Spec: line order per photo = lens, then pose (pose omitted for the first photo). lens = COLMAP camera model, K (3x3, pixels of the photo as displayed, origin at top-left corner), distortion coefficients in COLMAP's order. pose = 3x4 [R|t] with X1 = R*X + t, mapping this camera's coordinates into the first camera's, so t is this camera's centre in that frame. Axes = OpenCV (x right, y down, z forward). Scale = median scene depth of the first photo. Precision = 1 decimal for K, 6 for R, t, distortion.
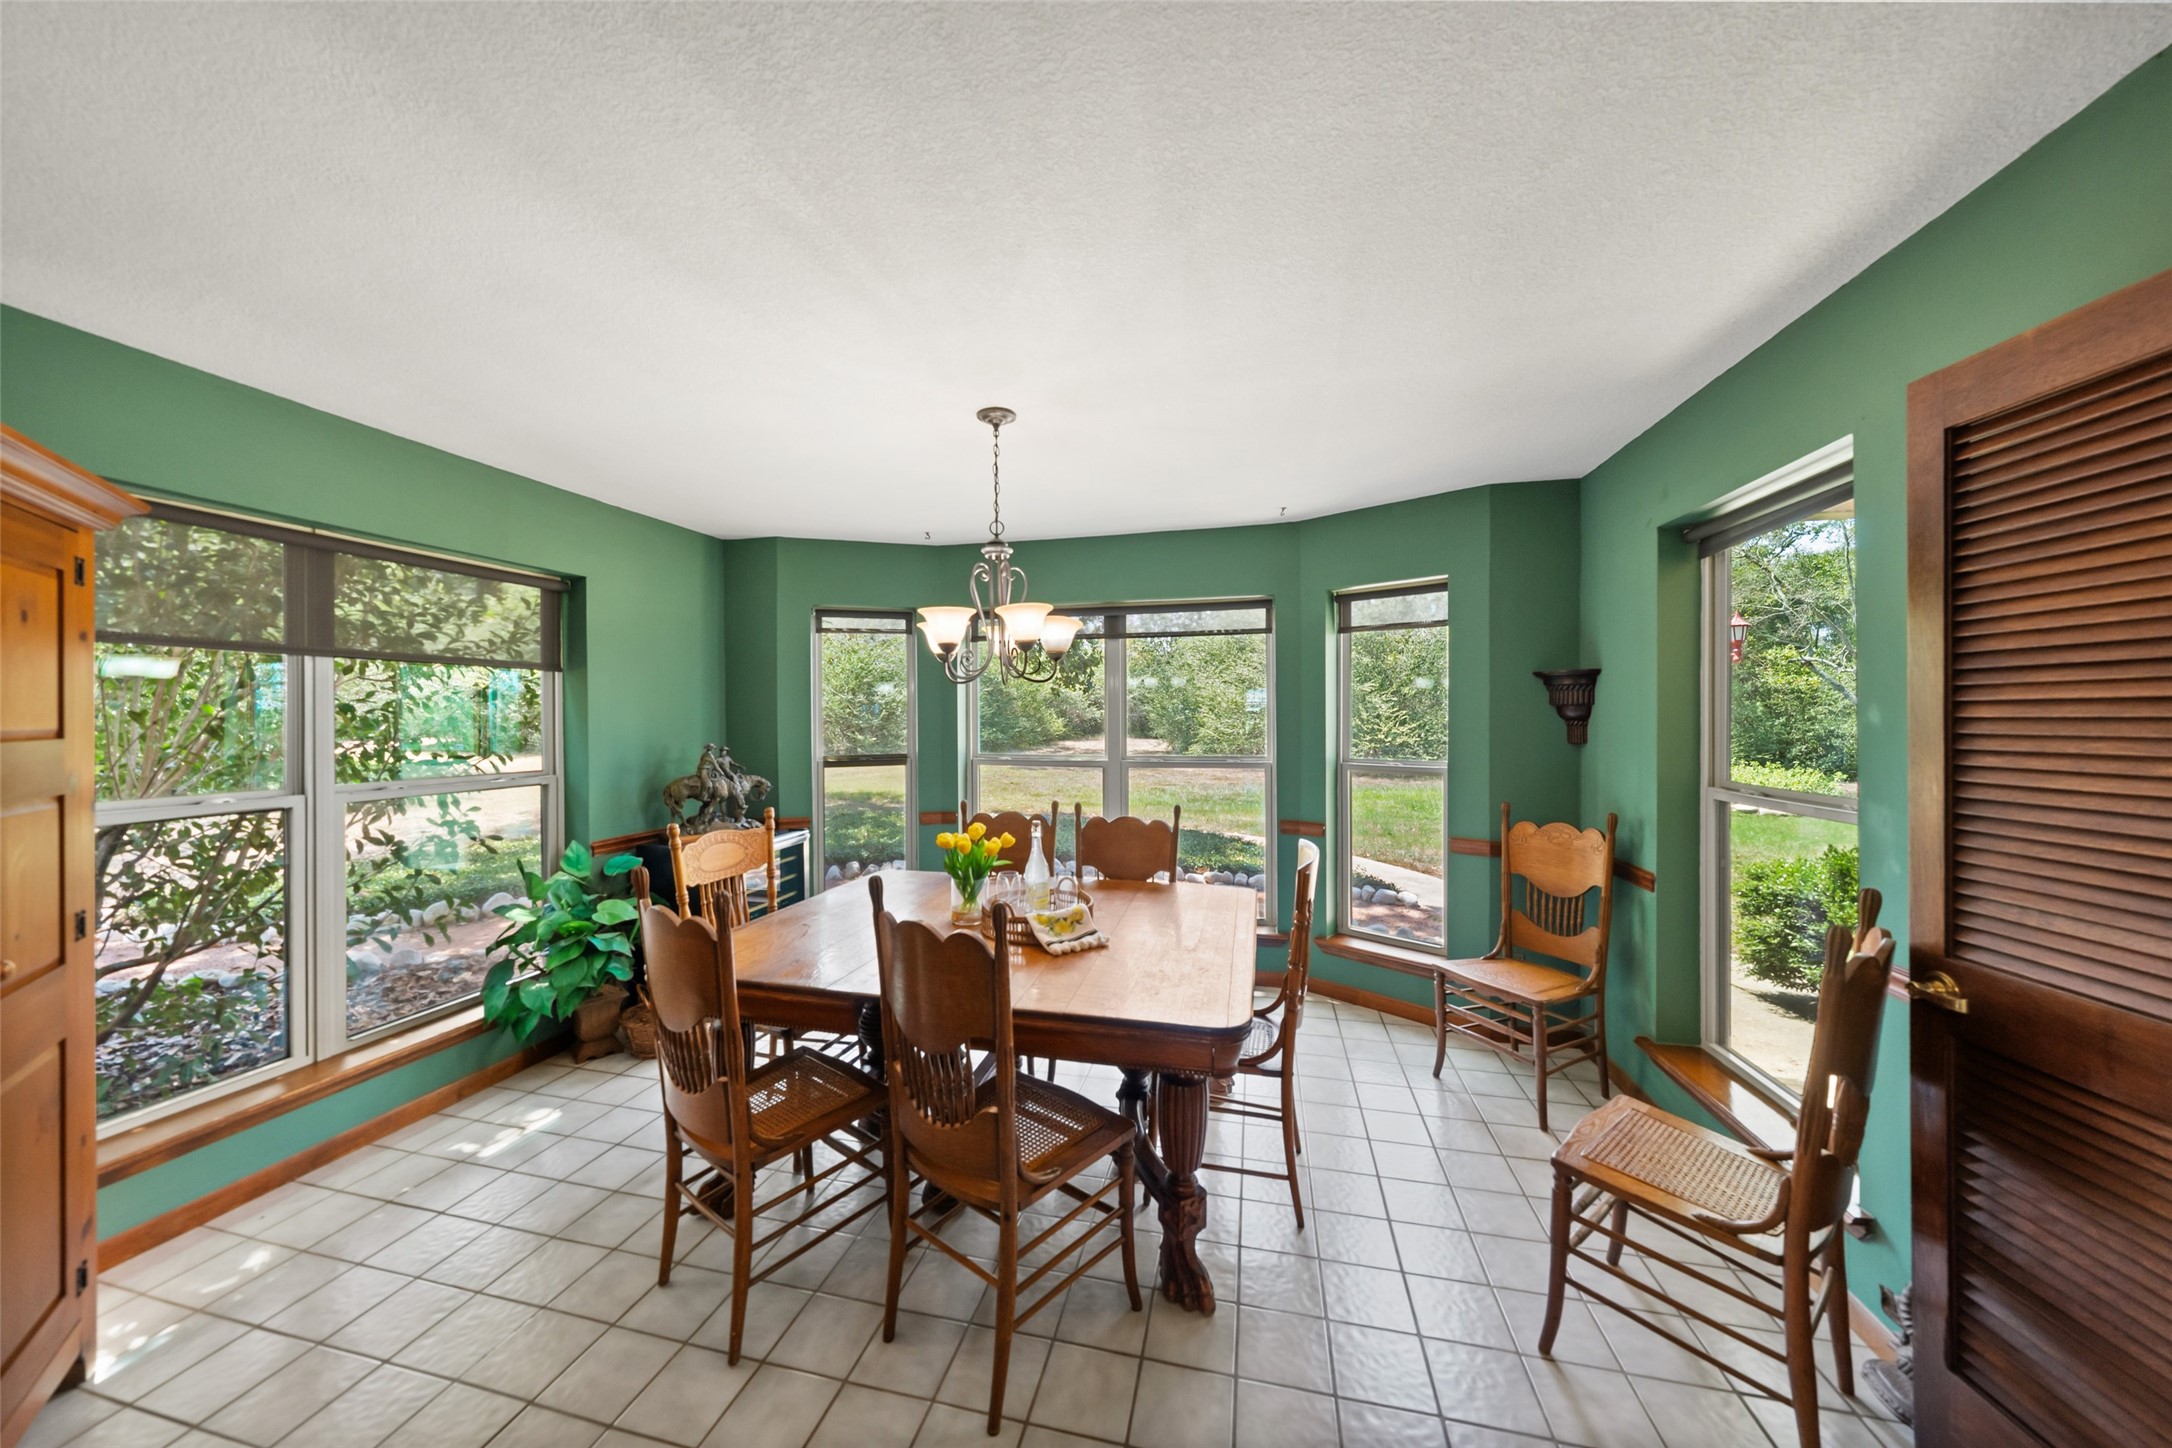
lens RADIAL K [[743.3, 0, 1079.8], [0, 743.3, 719.6], [0, 0, 1]] dist [-0.003111, 0.000760]
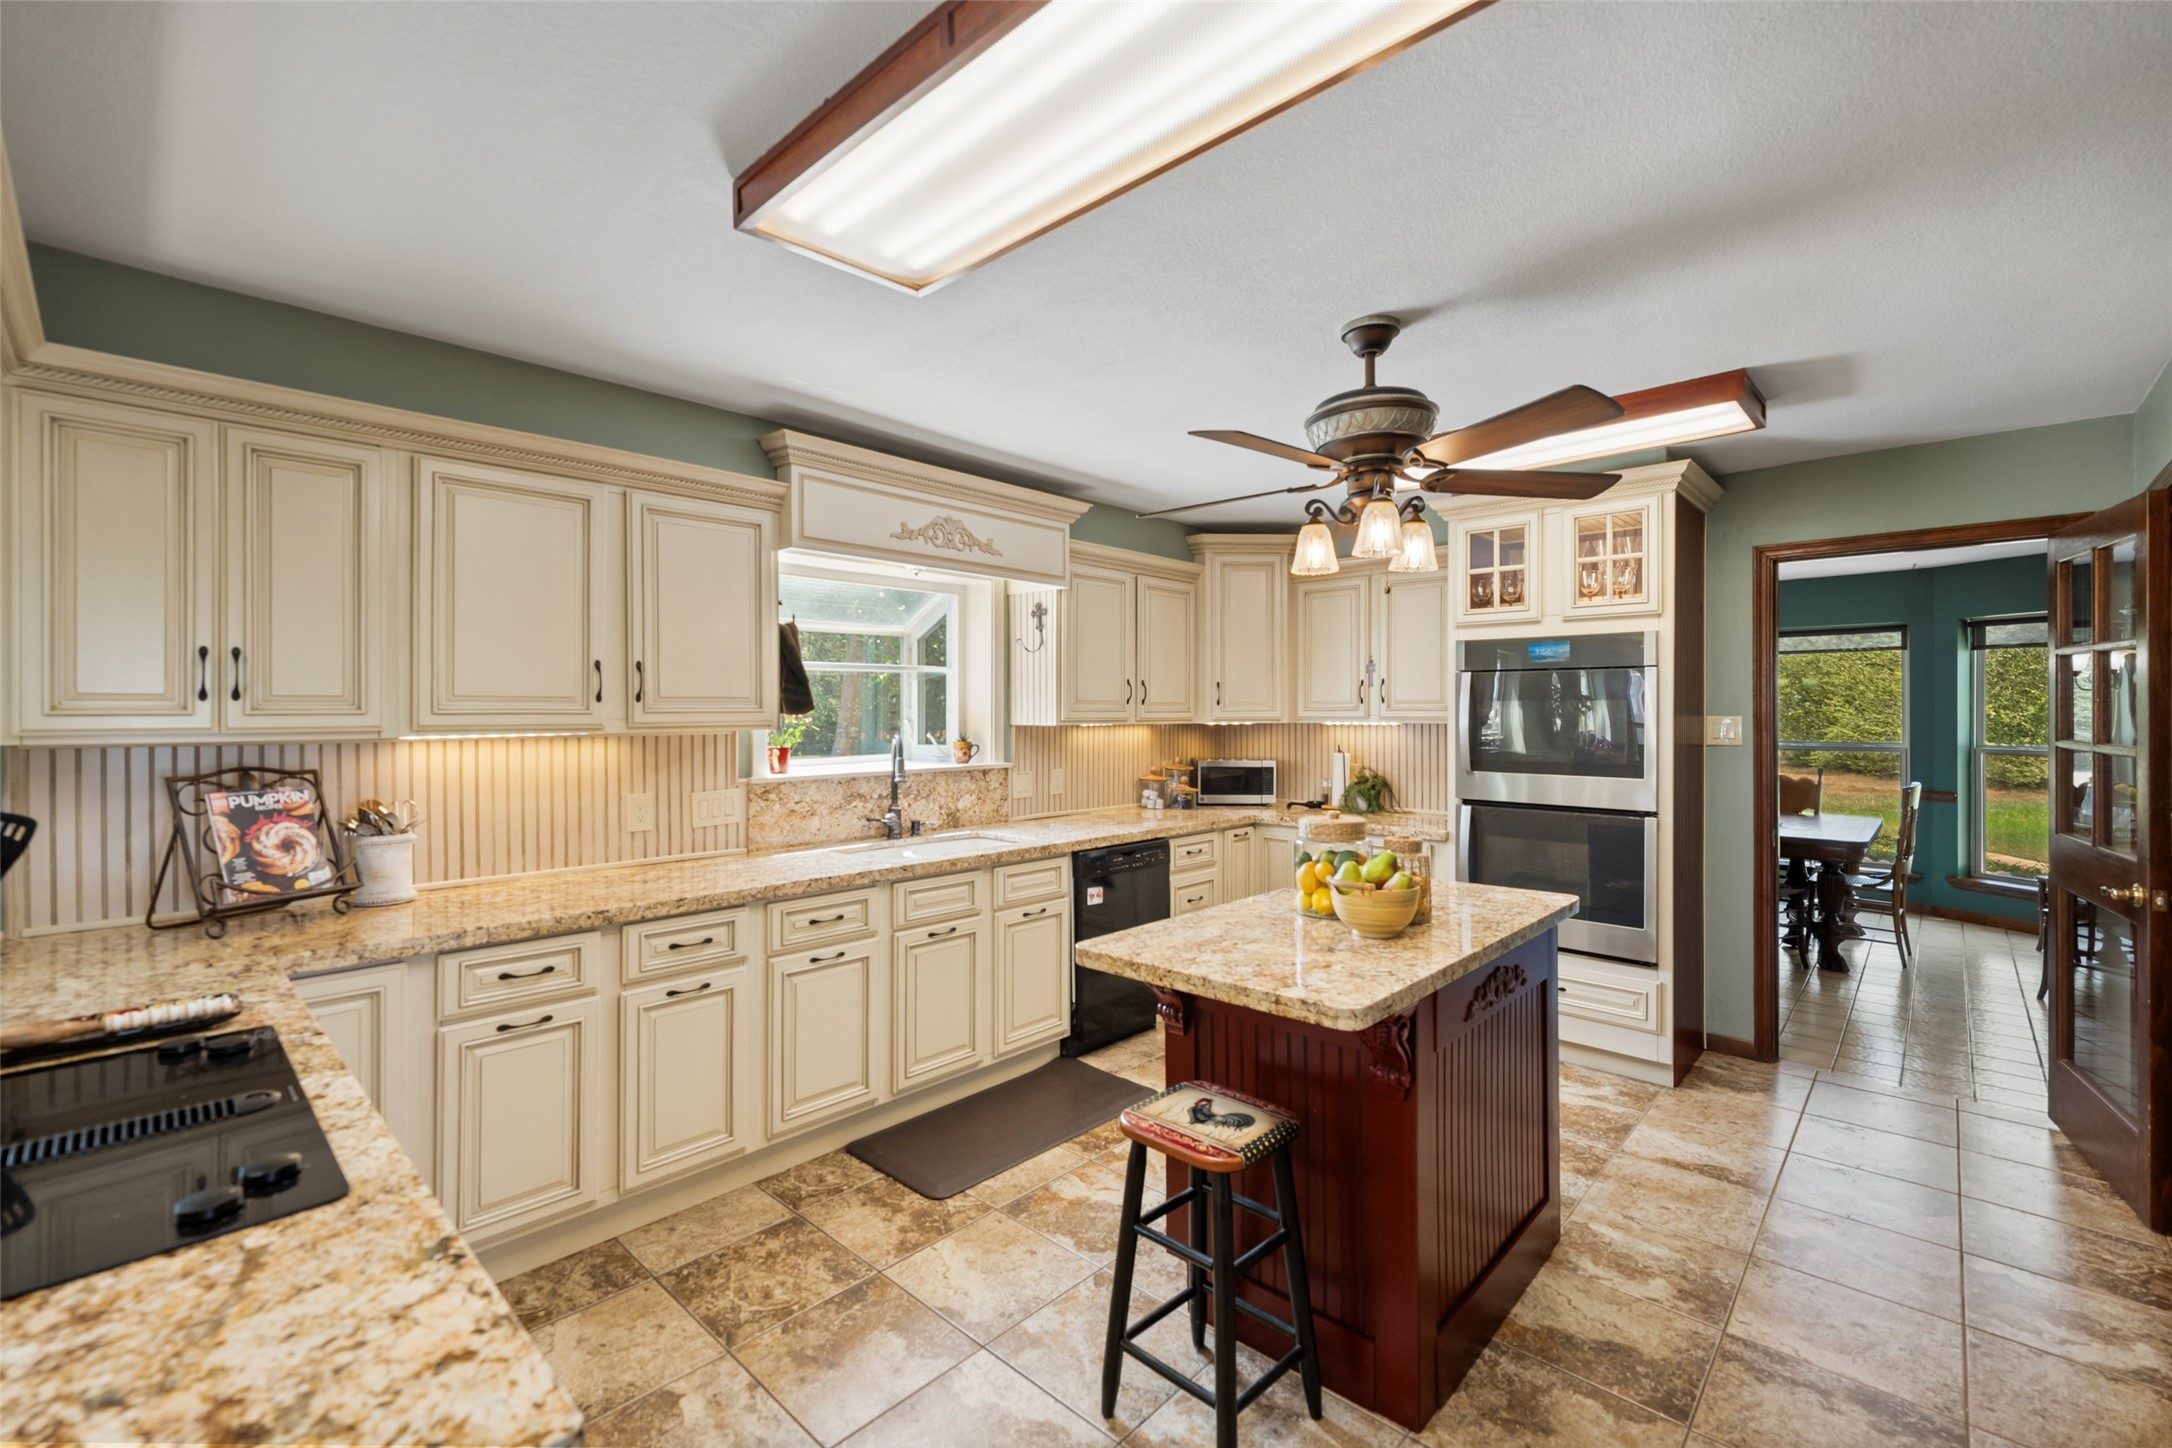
lens RADIAL K [[917.6, 0, 1066.5], [0, 917.6, 723.5], [0, 0, 1]] dist [-0.003239, -0.000254]
pose [[0.862688, 0.007098, -0.505687, -0.223227], [-0.002245, 0.999945, 0.010206, 0.002649], [0.505732, -0.007669, 0.862657, -1.236139]]
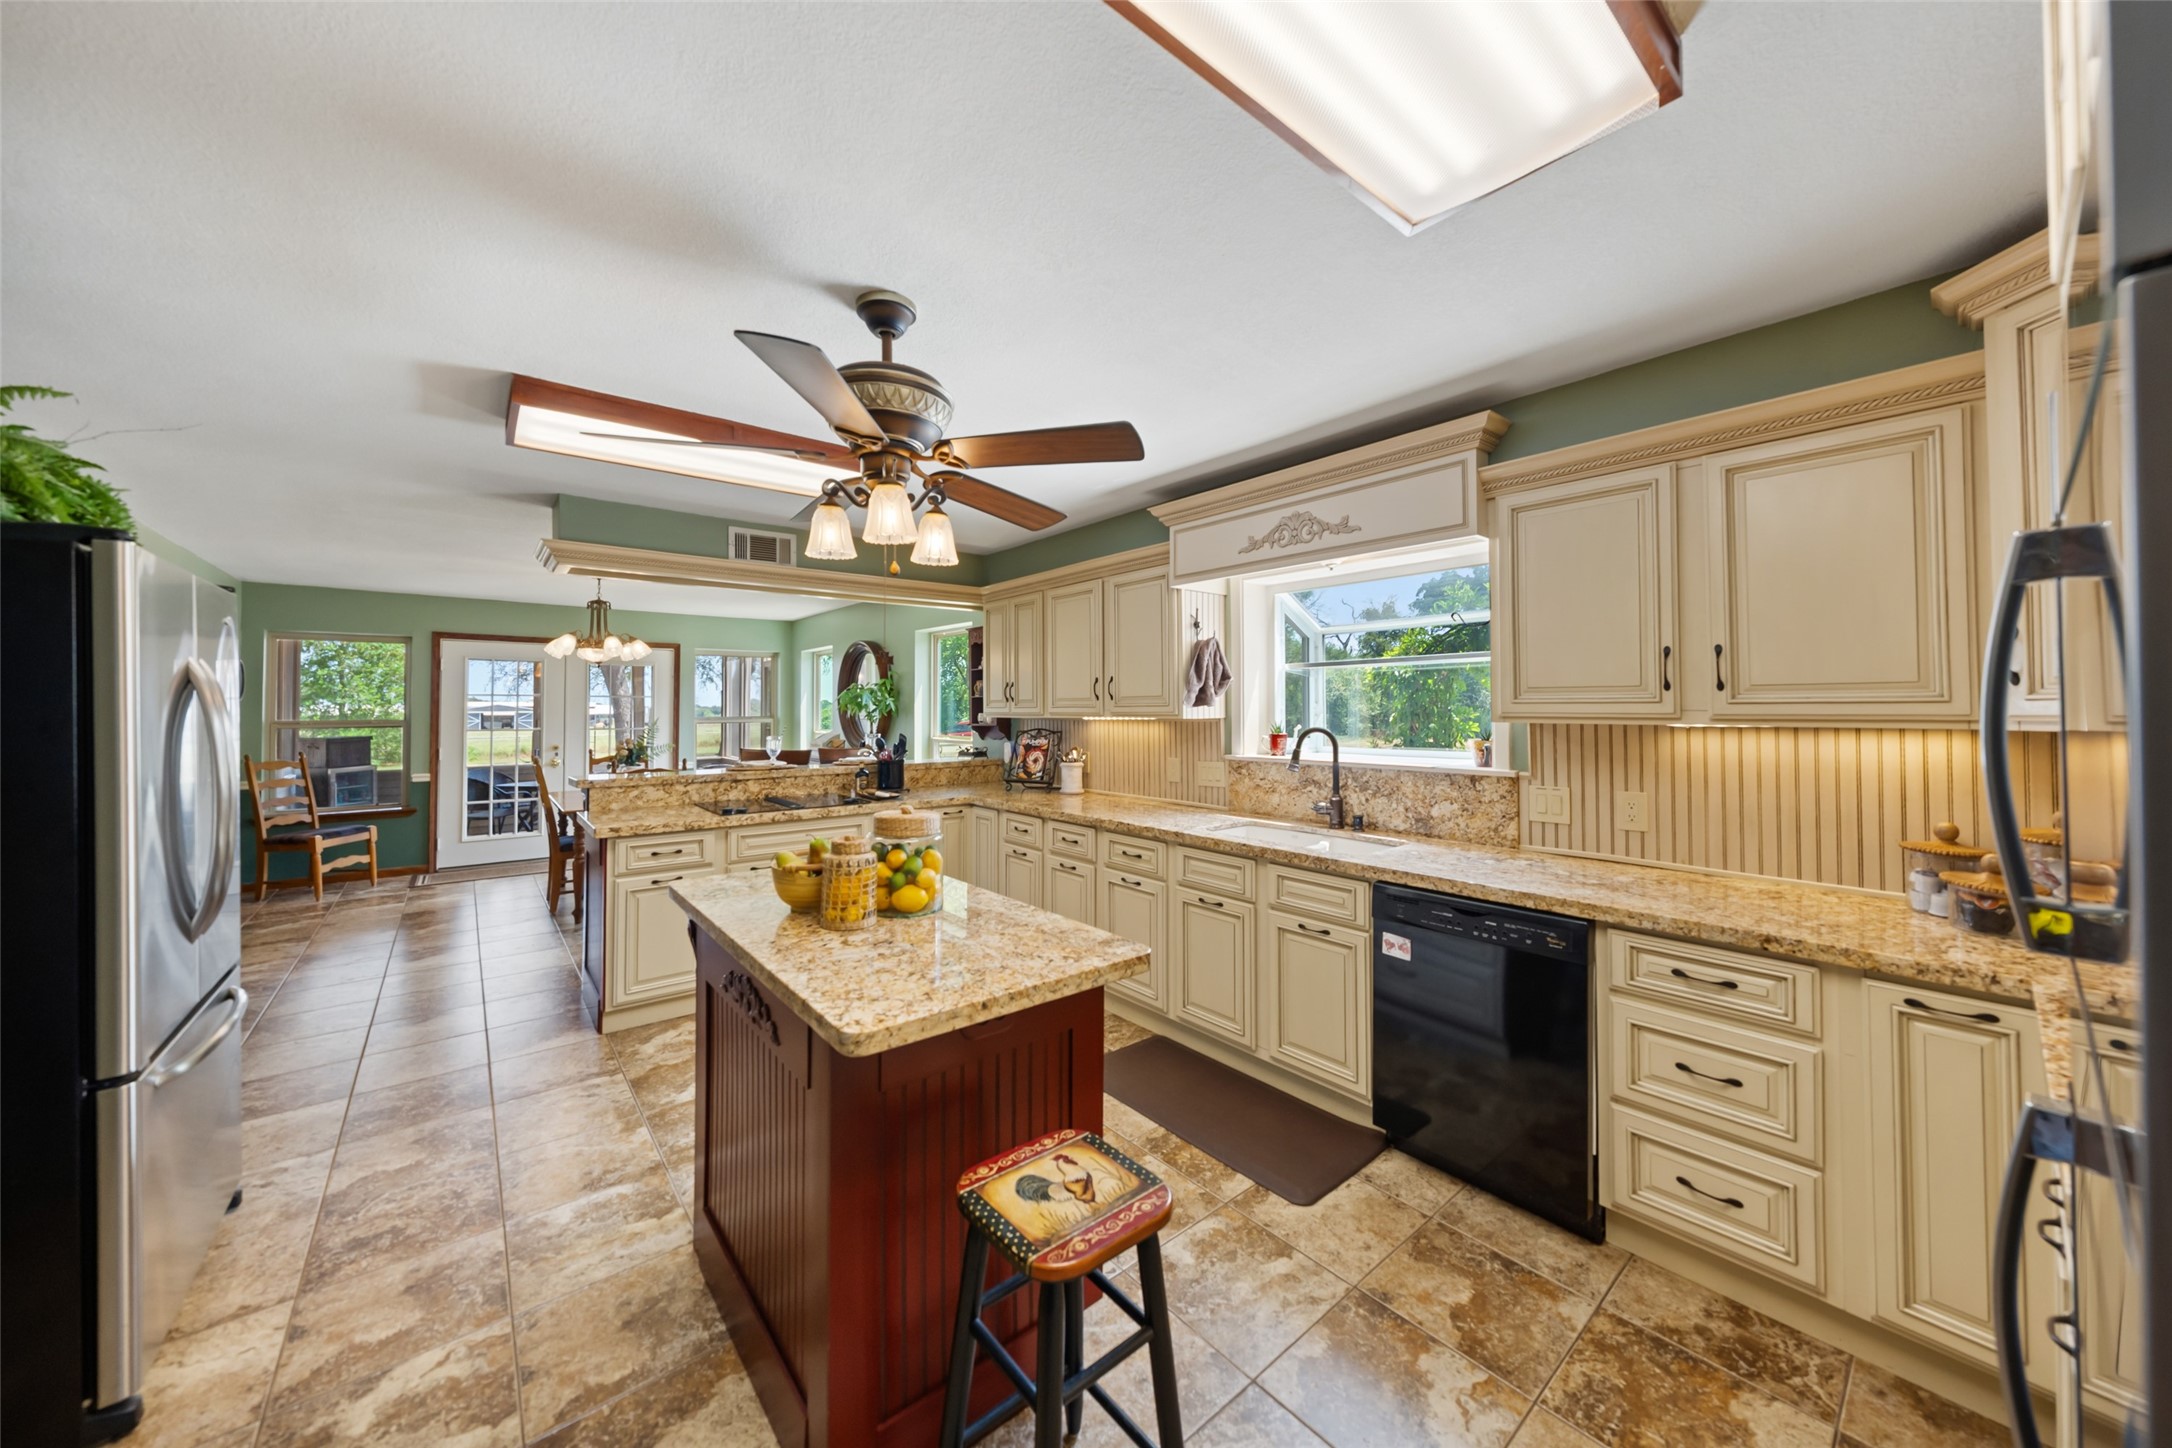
lens RADIAL K [[743.3, 0, 1071.3], [0, 743.3, 701.1], [0, 0, 1]] dist [-0.003111, 0.000760]
pose [[-0.603444, -0.000918, -0.797405, 0.316822], [0.004083, 0.999983, -0.004241, -0.009895], [0.797395, -0.005815, -0.603430, 1.932250]]
